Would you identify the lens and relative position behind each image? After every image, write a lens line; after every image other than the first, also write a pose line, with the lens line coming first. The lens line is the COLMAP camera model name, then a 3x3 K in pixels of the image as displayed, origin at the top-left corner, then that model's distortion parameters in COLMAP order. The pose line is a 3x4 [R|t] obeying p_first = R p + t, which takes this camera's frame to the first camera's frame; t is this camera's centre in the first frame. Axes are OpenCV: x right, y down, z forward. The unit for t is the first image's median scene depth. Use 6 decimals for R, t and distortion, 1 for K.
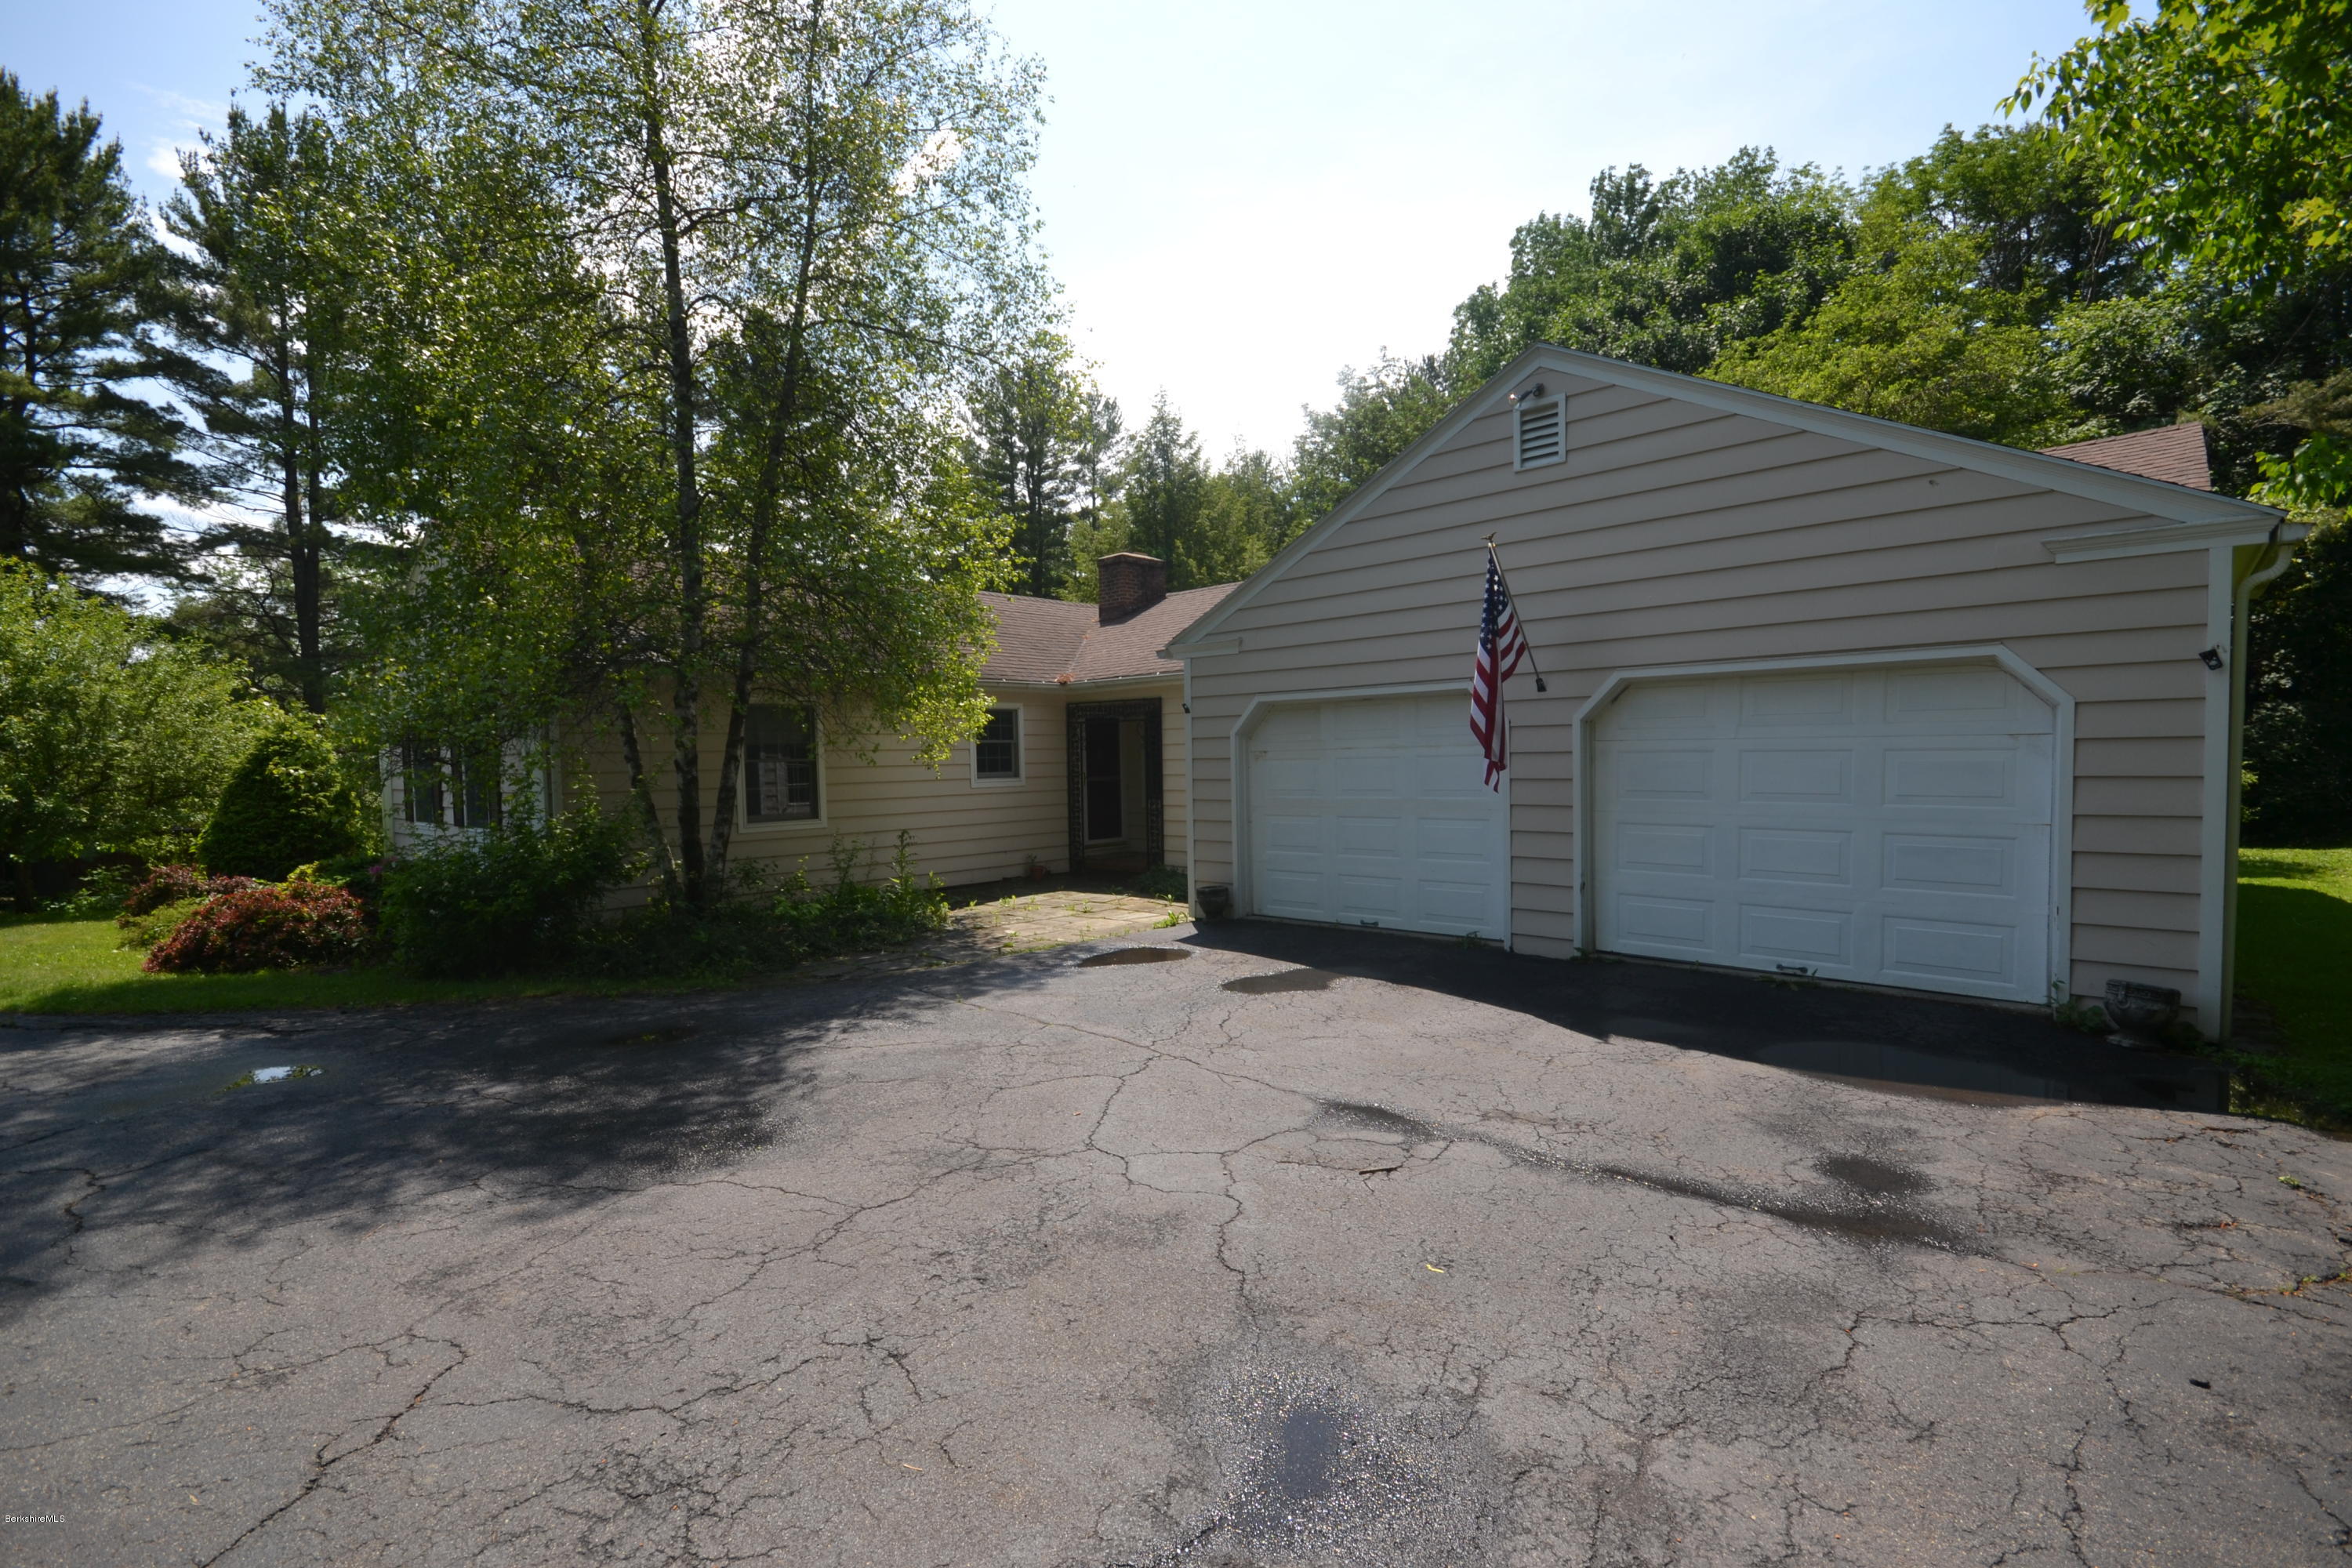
lens RADIAL K [[1062.3, 0, 1176.9], [0, 1062.3, 793.5], [0, 0, 1]] dist [0.019615, -0.017438]
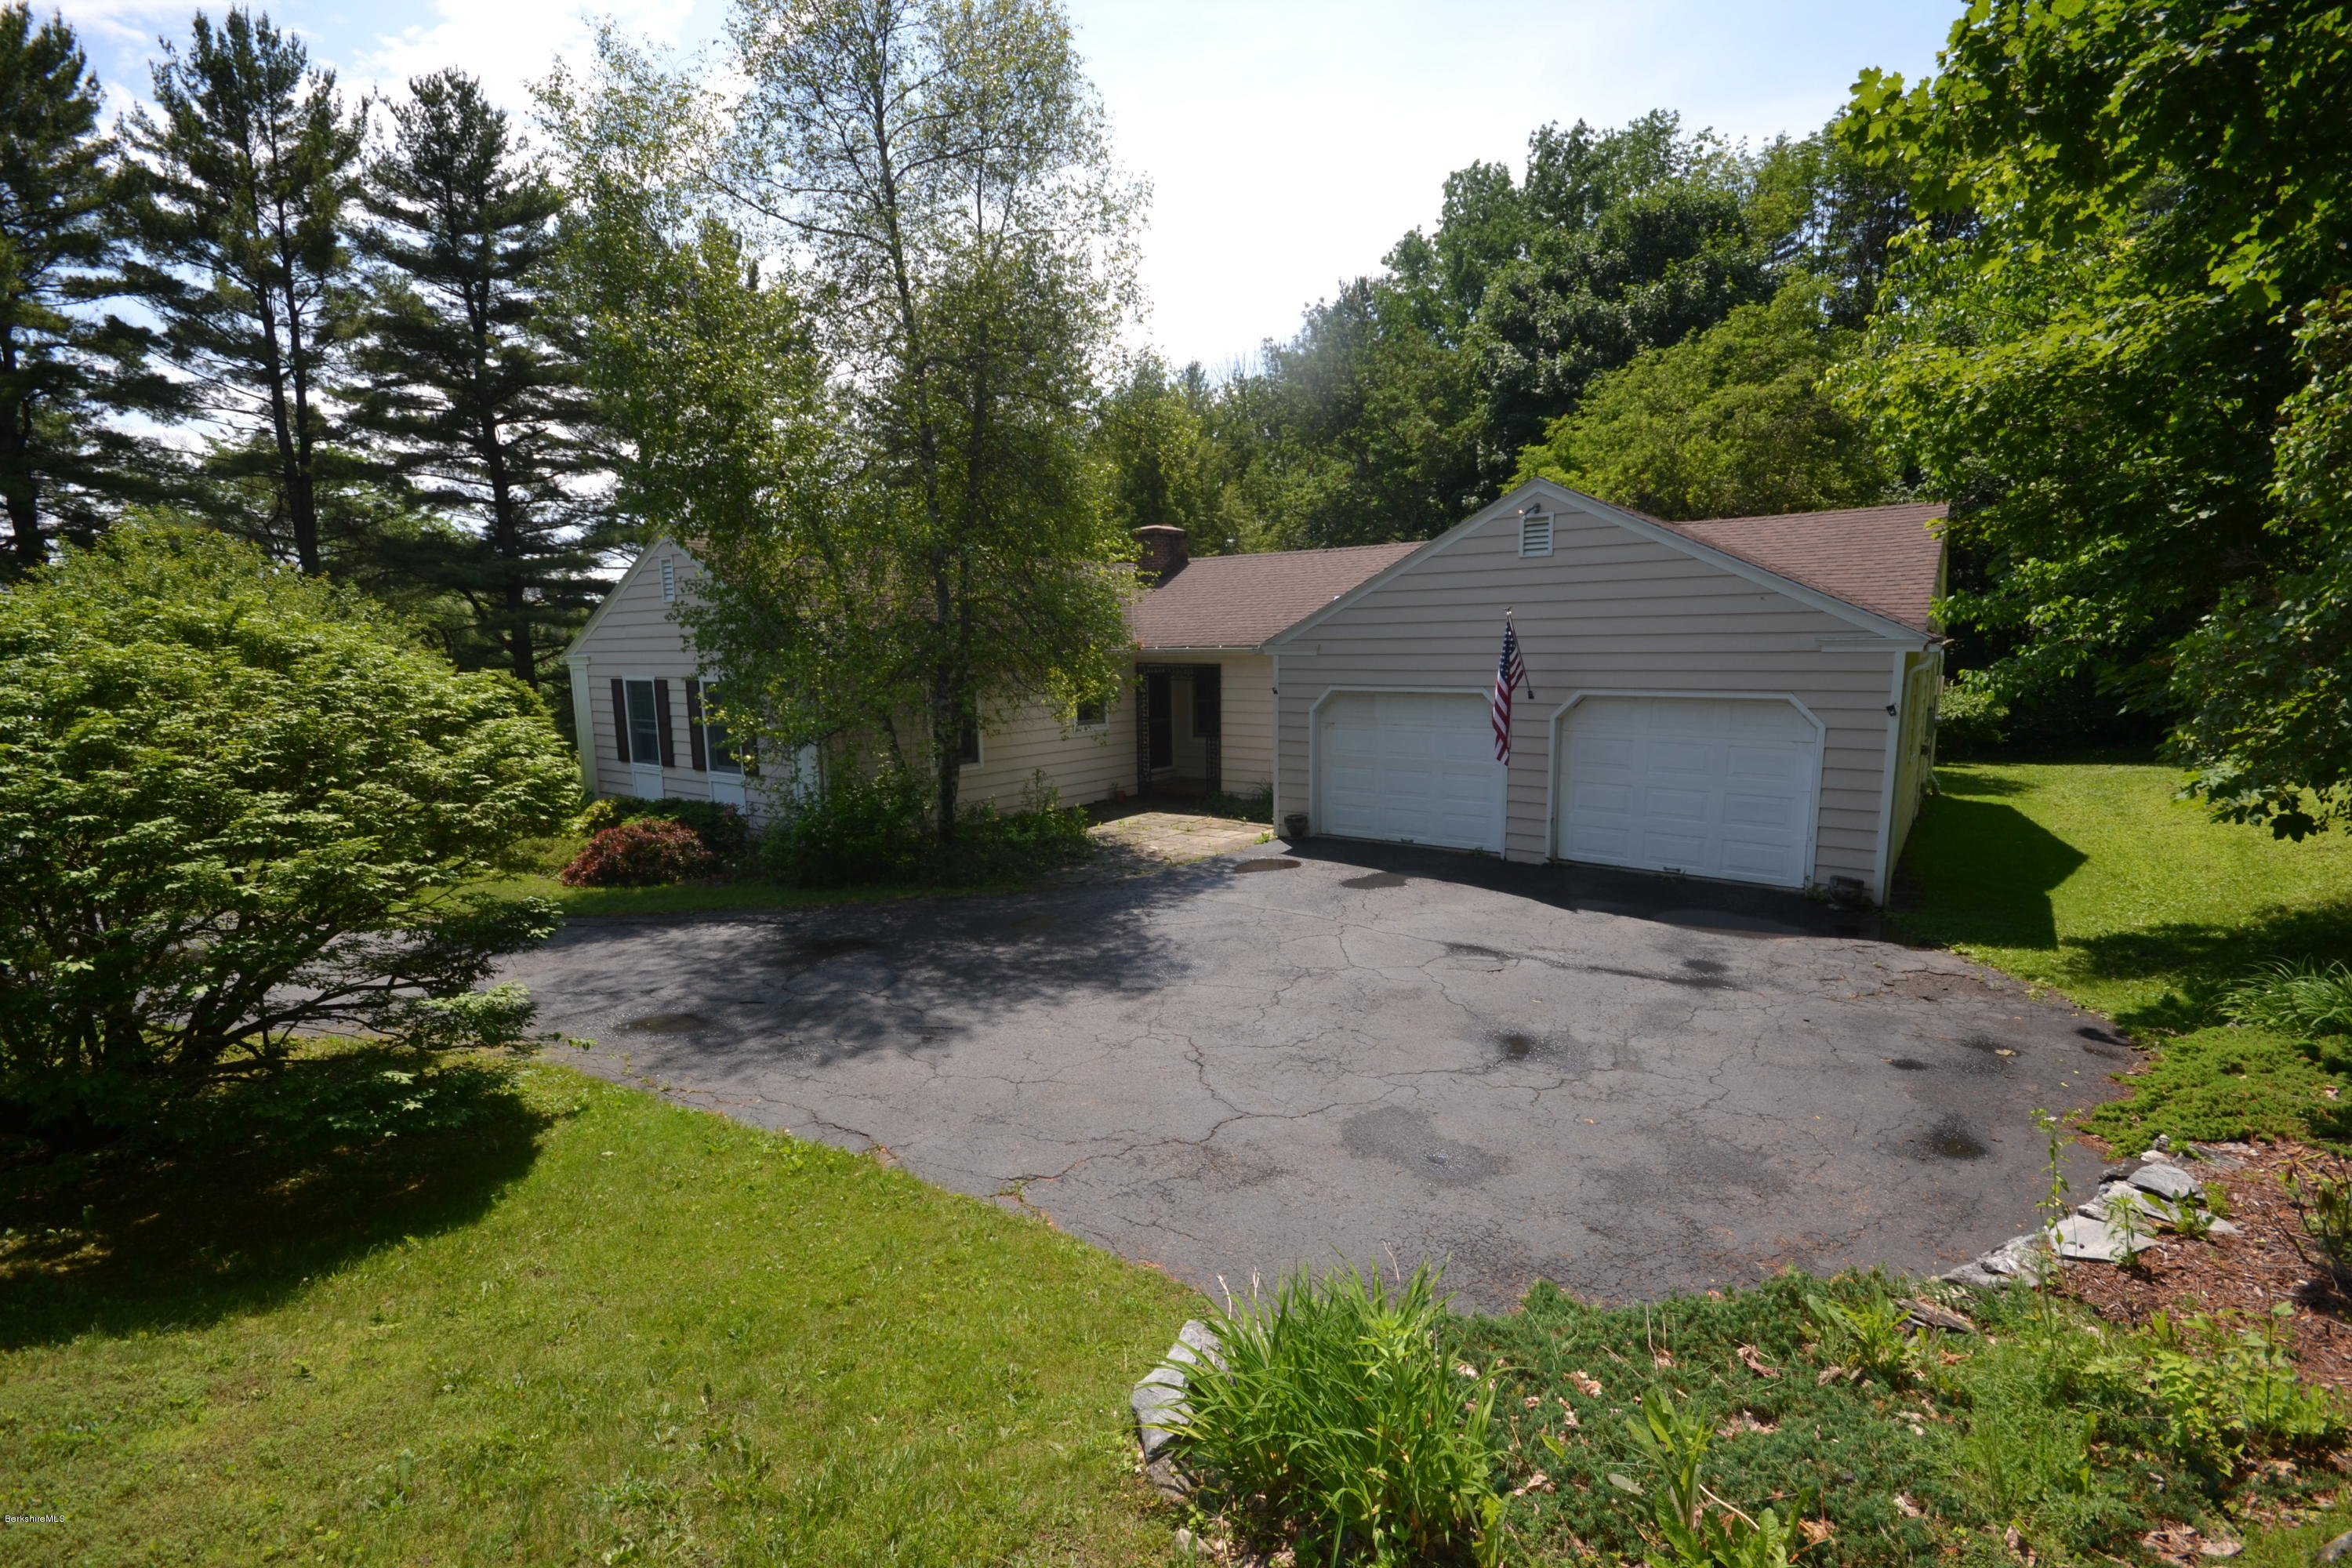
lens RADIAL K [[1045.5, 0, 1179.4], [0, 1045.5, 802.8], [0, 0, 1]] dist [-0.002235, -0.000775]
pose [[0.996207, -0.010854, 0.086334, -0.430946], [0.001087, 0.993665, 0.112377, -0.158499], [-0.087007, -0.111857, 0.989908, -0.703438]]
